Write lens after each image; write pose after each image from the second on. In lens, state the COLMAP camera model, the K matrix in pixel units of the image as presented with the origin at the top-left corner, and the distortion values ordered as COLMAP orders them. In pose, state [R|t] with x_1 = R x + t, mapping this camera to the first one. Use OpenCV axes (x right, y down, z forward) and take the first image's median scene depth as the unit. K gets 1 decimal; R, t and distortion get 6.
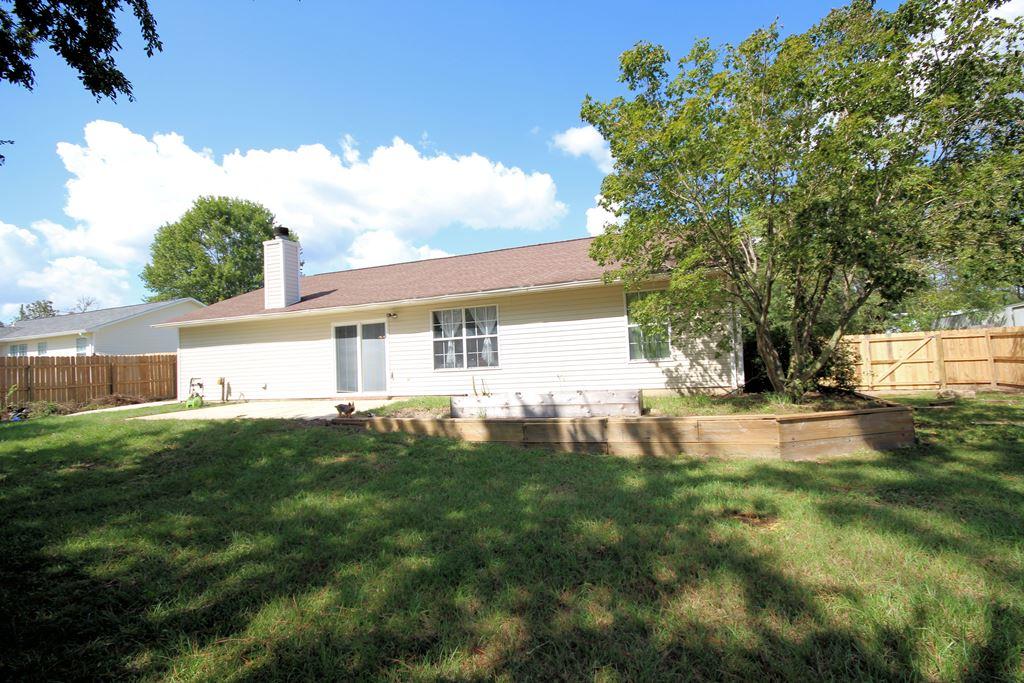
lens RADIAL K [[475.5, 0, 544.6], [0, 475.5, 342.8], [0, 0, 1]] dist [0.000879, 0.000018]
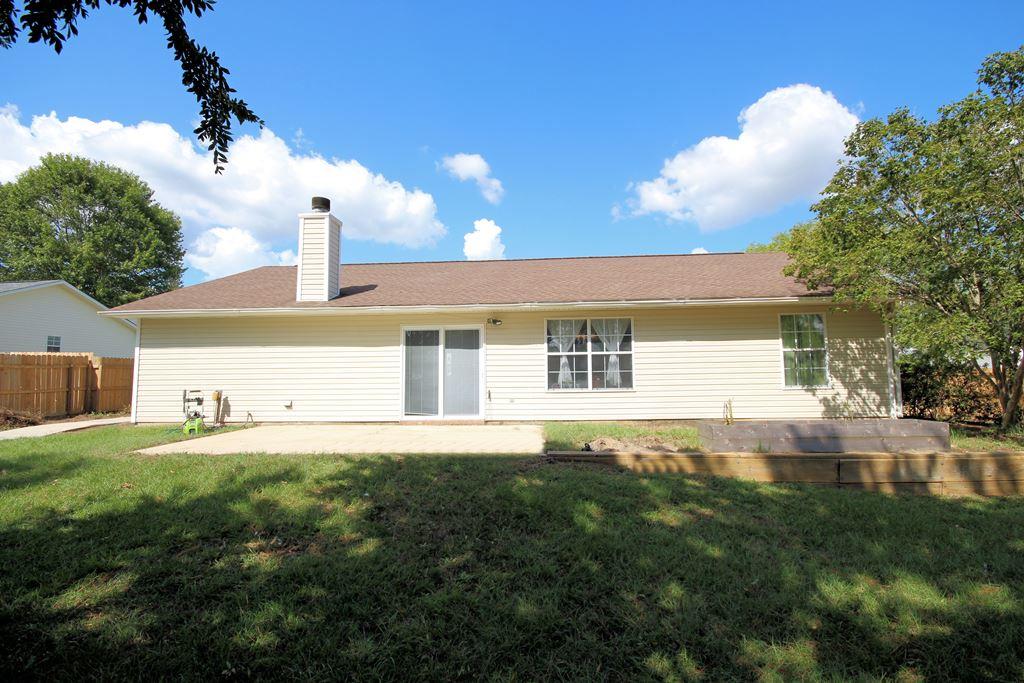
lens RADIAL K [[471.5, 0, 520.7], [0, 471.5, 341.3], [0, 0, 1]] dist [-0.004740, -0.001182]
pose [[0.961927, 0.061166, 0.266373, -0.472957], [-0.046502, 0.997053, -0.061018, 0.022847], [-0.269320, 0.046308, 0.961937, 0.203372]]
